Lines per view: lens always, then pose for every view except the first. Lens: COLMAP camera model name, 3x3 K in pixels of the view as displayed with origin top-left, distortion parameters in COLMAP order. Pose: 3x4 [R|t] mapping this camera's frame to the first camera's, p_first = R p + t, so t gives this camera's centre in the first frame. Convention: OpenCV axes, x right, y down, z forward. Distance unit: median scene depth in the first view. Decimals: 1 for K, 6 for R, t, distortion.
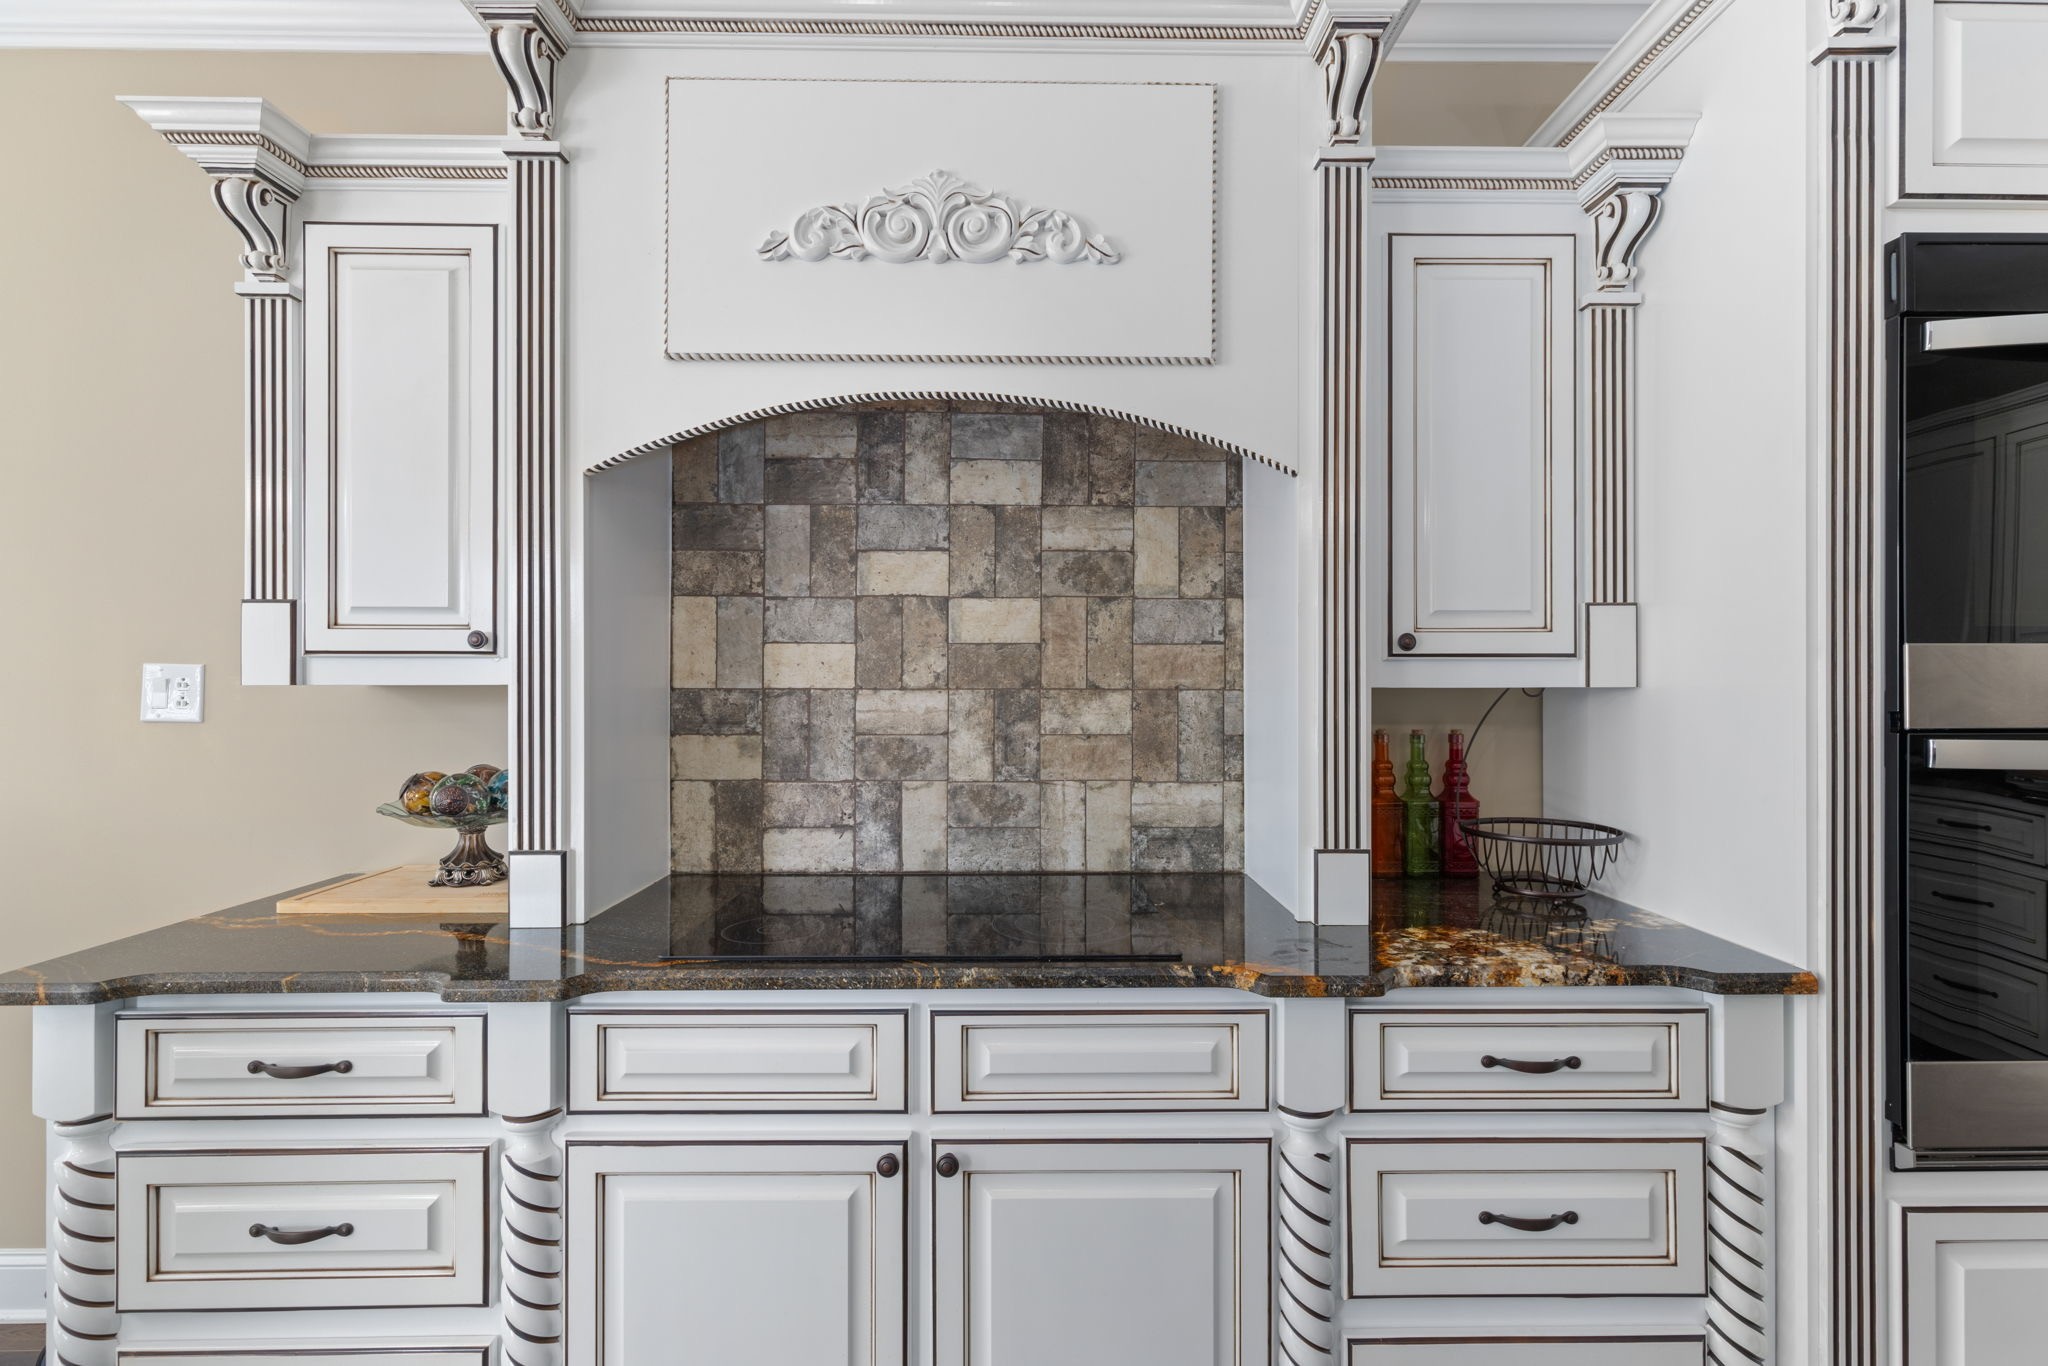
lens RADIAL K [[912.5, 0, 1034.4], [0, 912.5, 678.9], [0, 0, 1]] dist [0.004292, 0.000029]
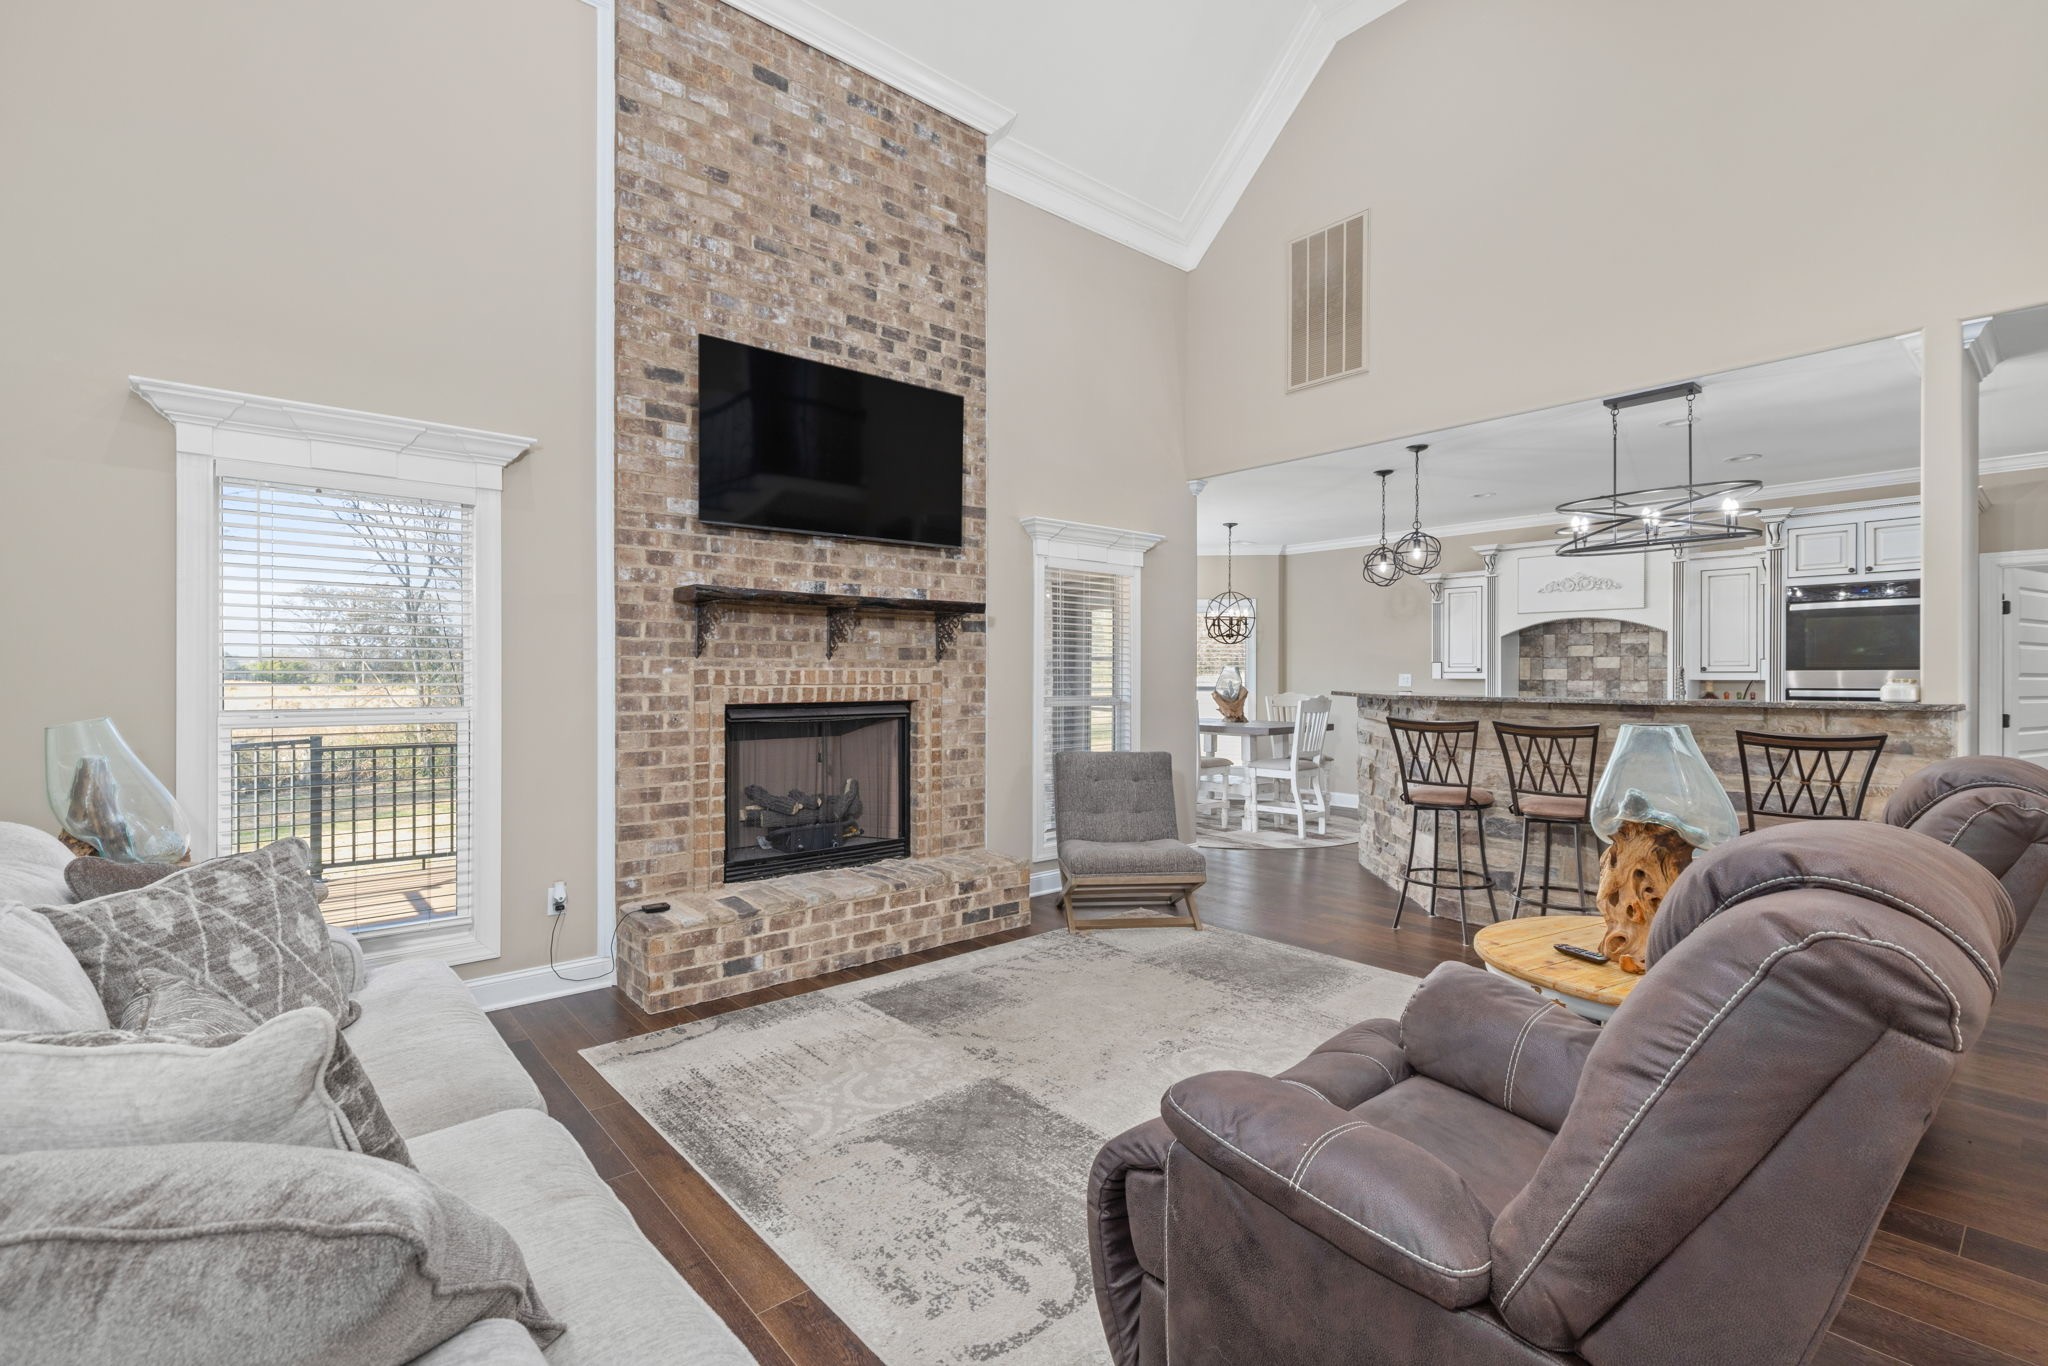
lens RADIAL K [[912.5, 0, 1034.4], [0, 912.5, 678.9], [0, 0, 1]] dist [0.004292, 0.000029]
pose [[0.643400, 0.002319, -0.765526, 1.648055], [0.000846, 0.999993, 0.003740, -0.013245], [0.765530, -0.003053, 0.643394, -4.059045]]
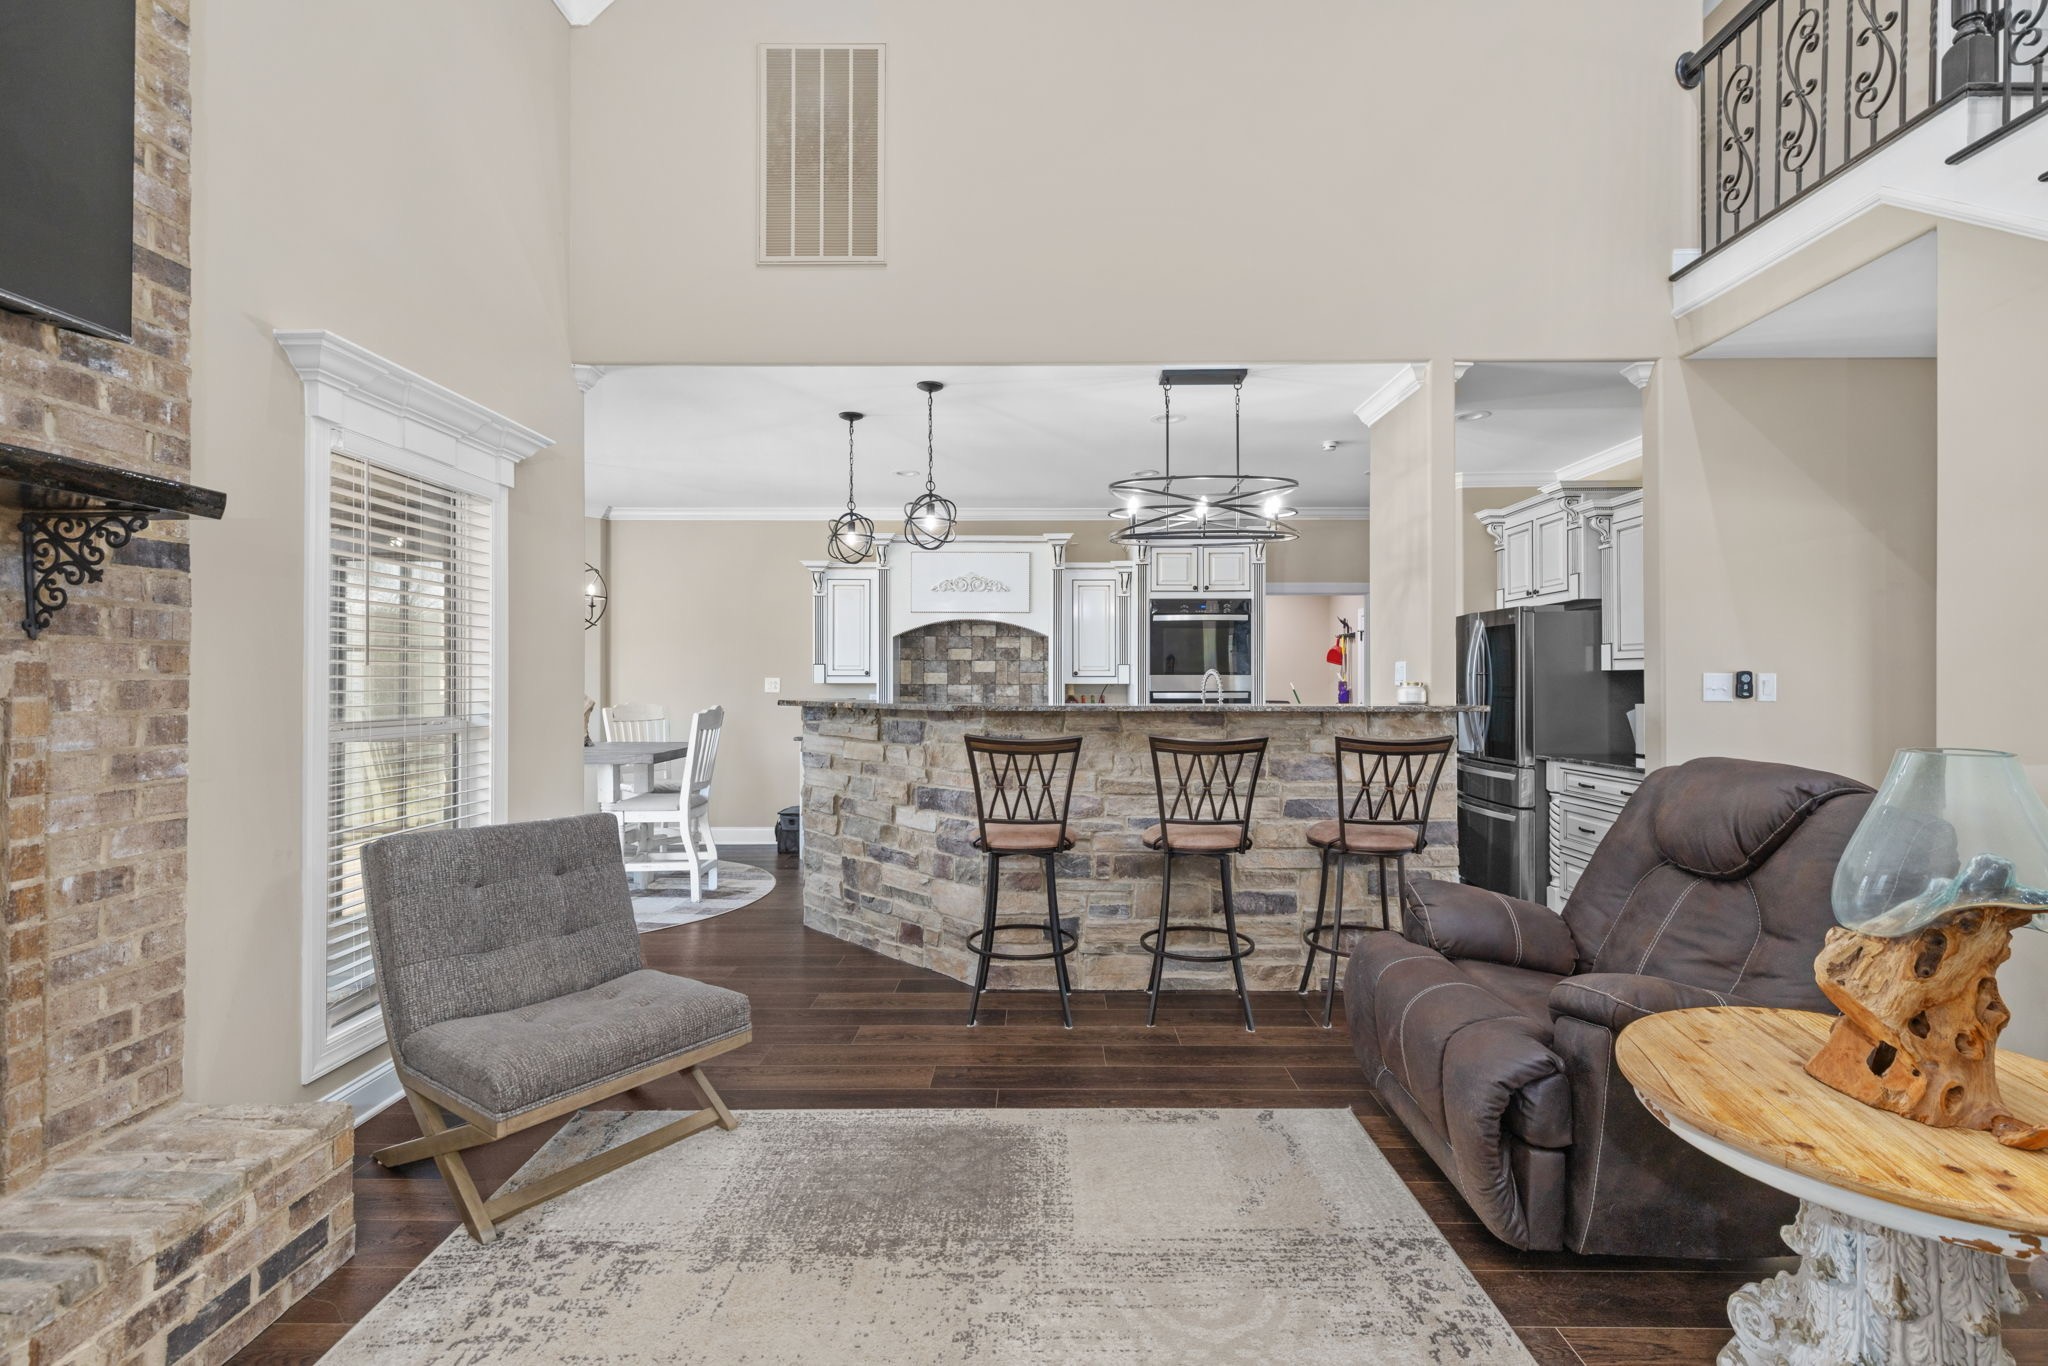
lens RADIAL K [[912.5, 0, 1034.4], [0, 912.5, 678.9], [0, 0, 1]] dist [0.004292, 0.000029]
pose [[0.999712, 0.000000, -0.024000, 0.315285], [-0.000025, 0.999999, -0.001081, -0.009259], [0.024000, 0.001081, 0.999711, -3.405786]]
